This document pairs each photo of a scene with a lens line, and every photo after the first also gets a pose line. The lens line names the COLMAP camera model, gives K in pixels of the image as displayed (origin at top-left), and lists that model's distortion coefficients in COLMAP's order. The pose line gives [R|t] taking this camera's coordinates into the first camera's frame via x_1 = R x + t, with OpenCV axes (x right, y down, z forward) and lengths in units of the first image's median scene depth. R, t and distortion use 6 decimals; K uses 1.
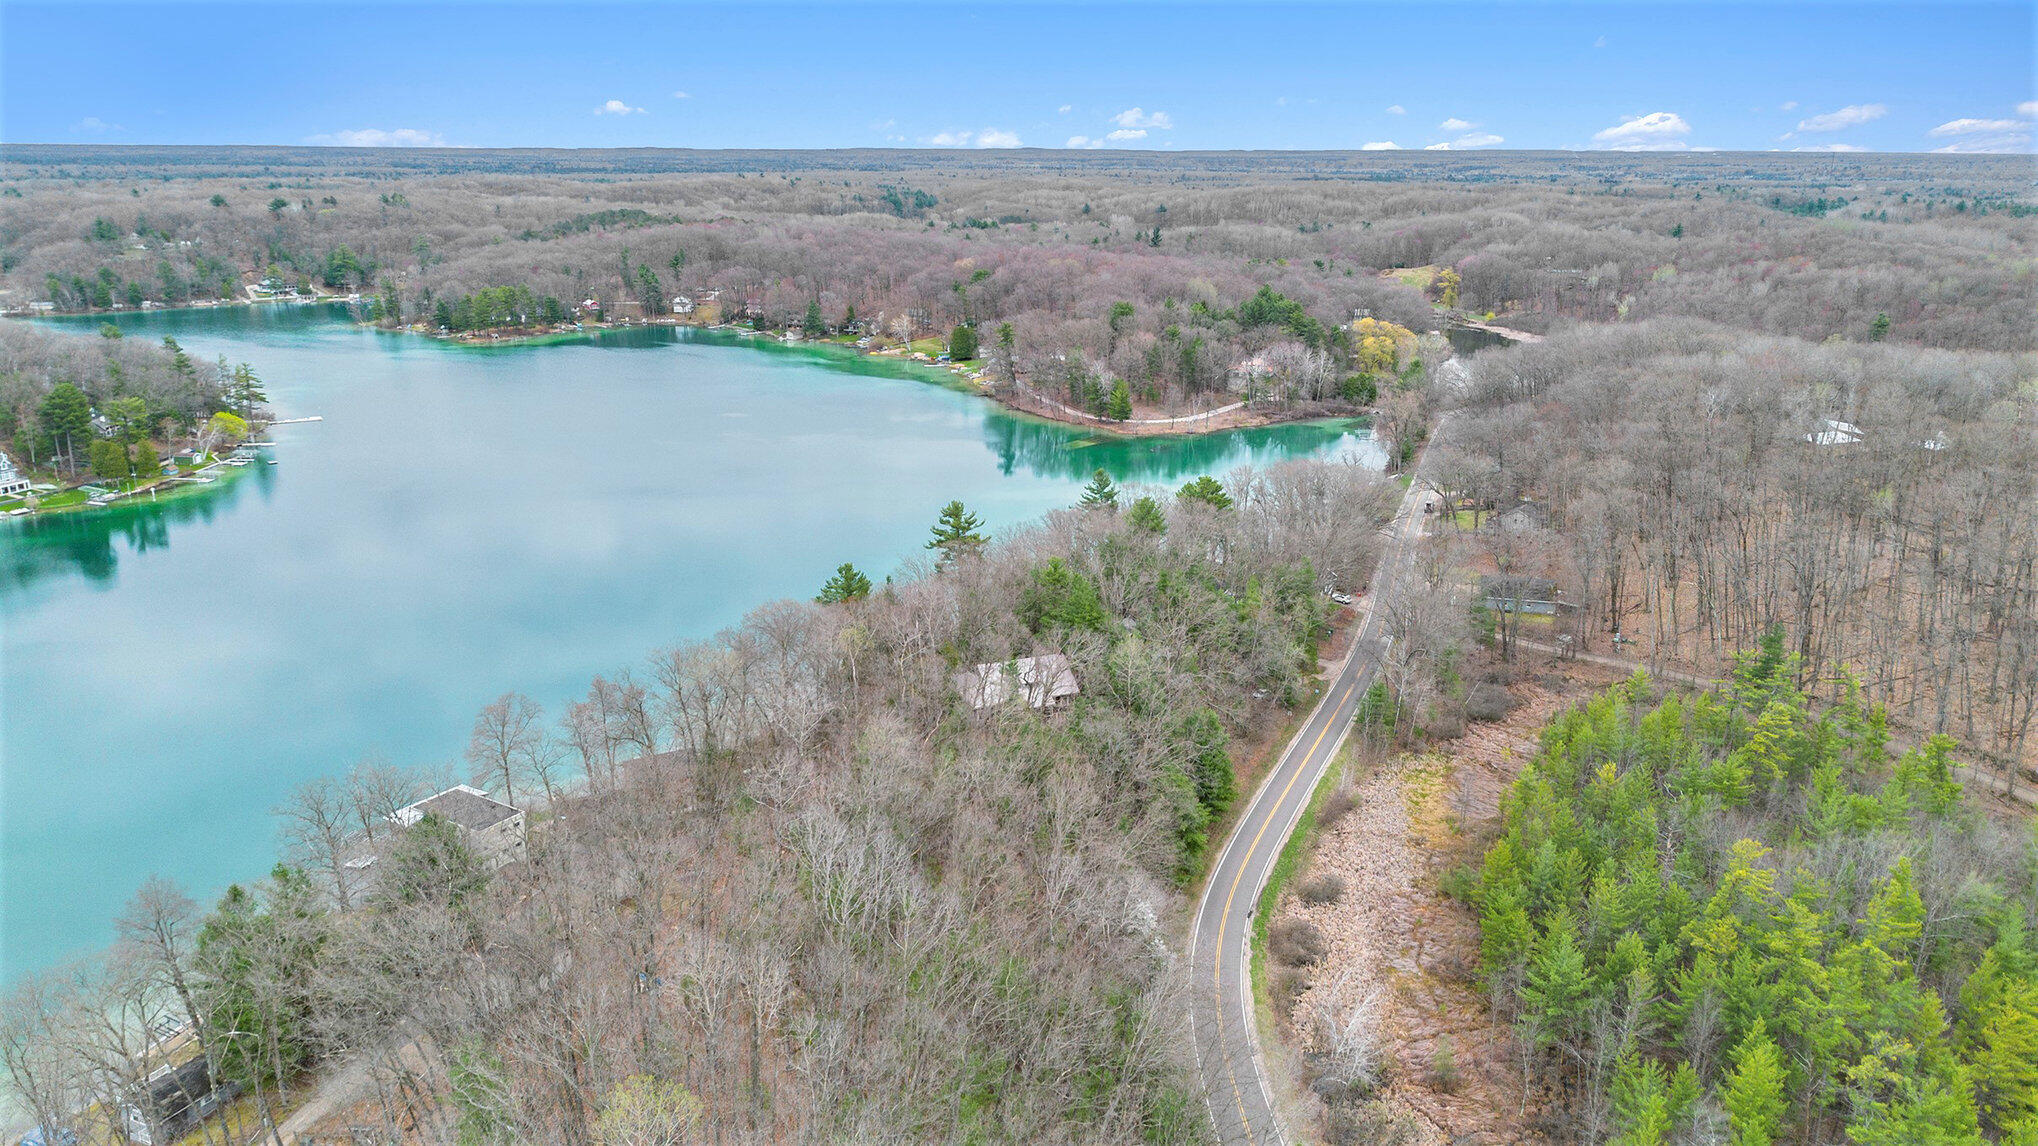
lens RADIAL K [[1334.1, 0, 1019.0], [0, 1334.1, 573.0], [0, 0, 1]] dist [0.069660, -0.077503]
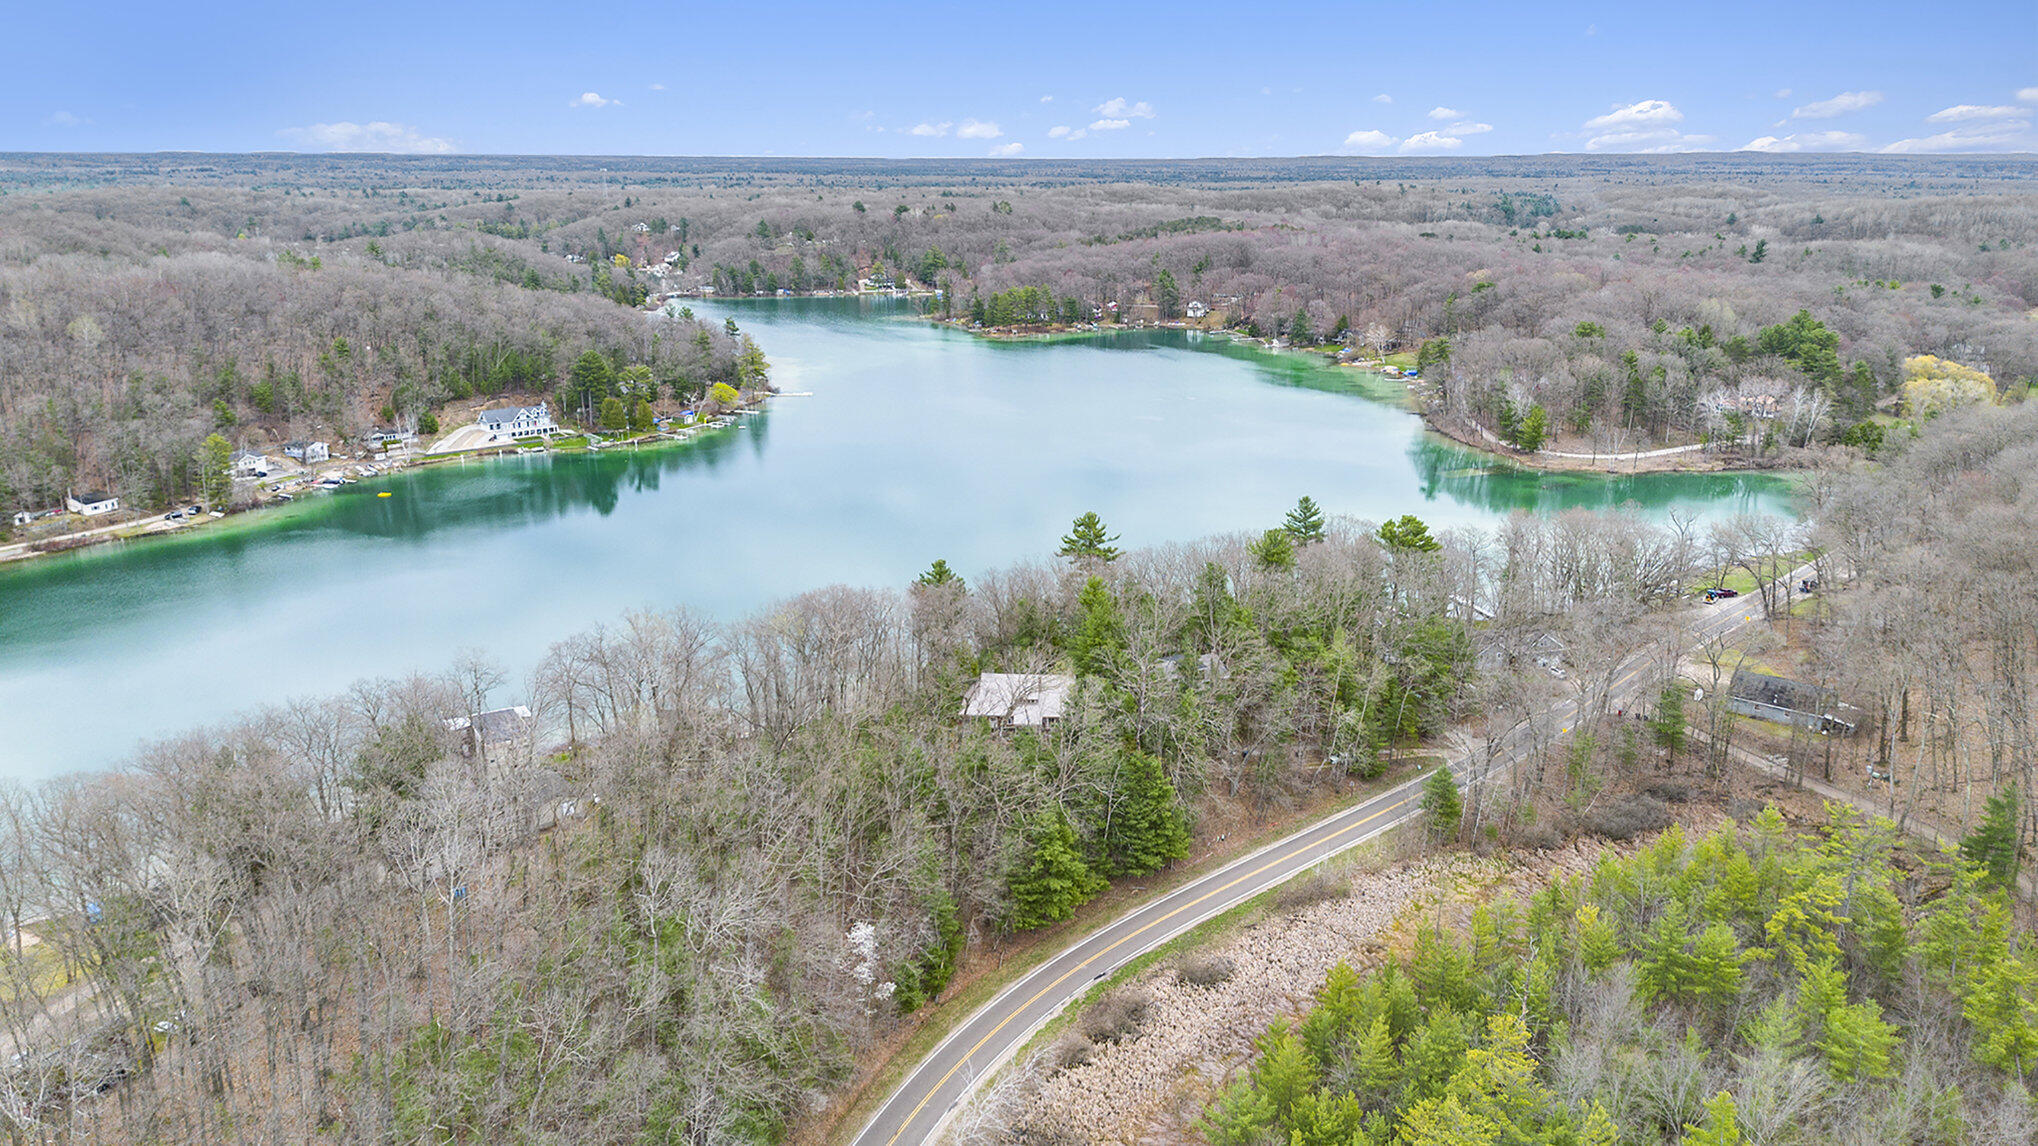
lens RADIAL K [[1334.1, 0, 1019.0], [0, 1334.1, 573.0], [0, 0, 1]] dist [0.069660, -0.077503]
pose [[0.906017, 0.122074, -0.405255, 0.090433], [-0.124236, 0.992029, 0.021076, -0.006655], [0.404598, 0.031252, 0.913961, 0.023869]]
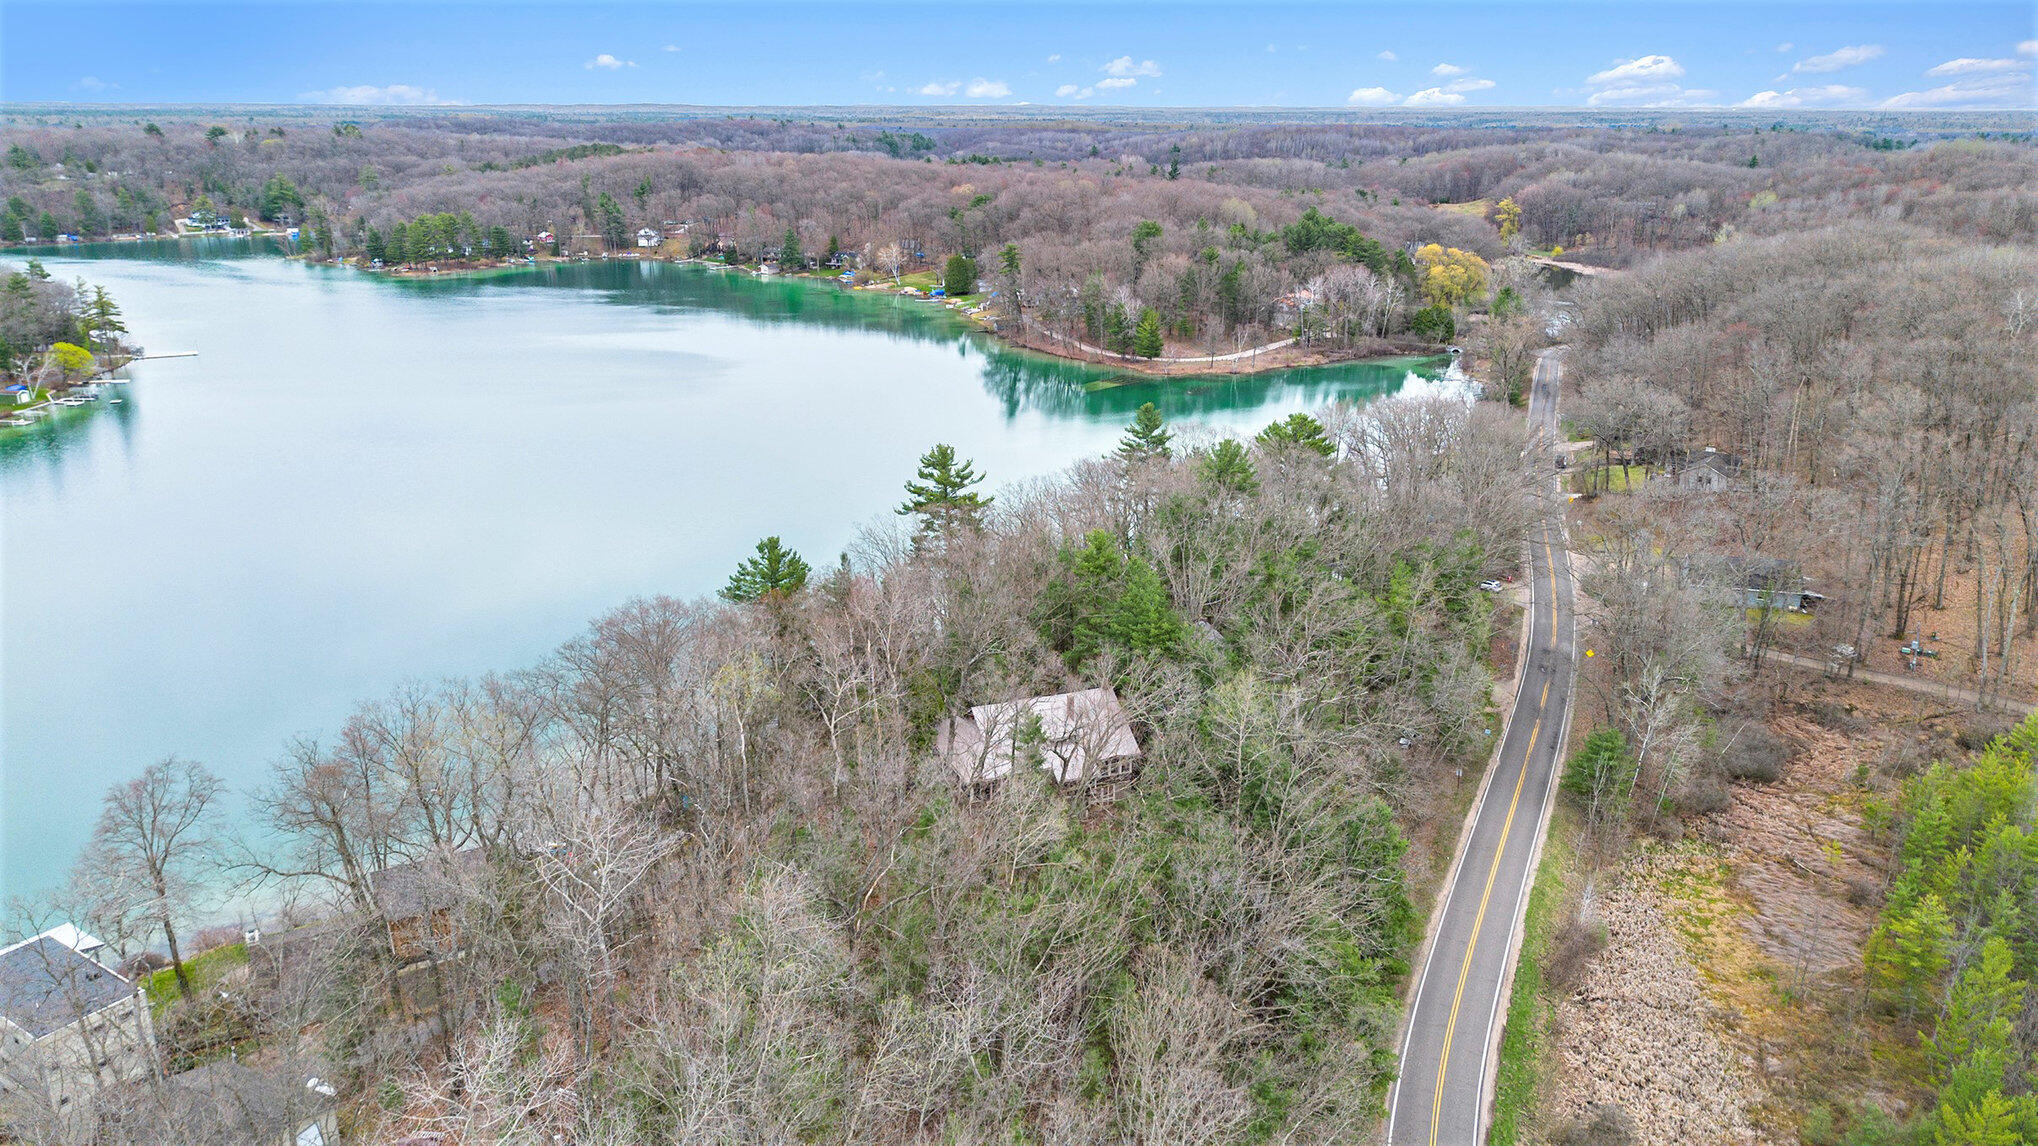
lens RADIAL K [[1387.7, 0, 1019.0], [0, 1387.7, 573.0], [0, 0, 1]] dist [0.056103, -0.058139]
pose [[0.999990, 0.004512, -0.000514, -0.002298], [-0.004497, 0.999661, 0.025653, -0.001833], [0.000629, -0.025650, 0.999671, 0.087087]]
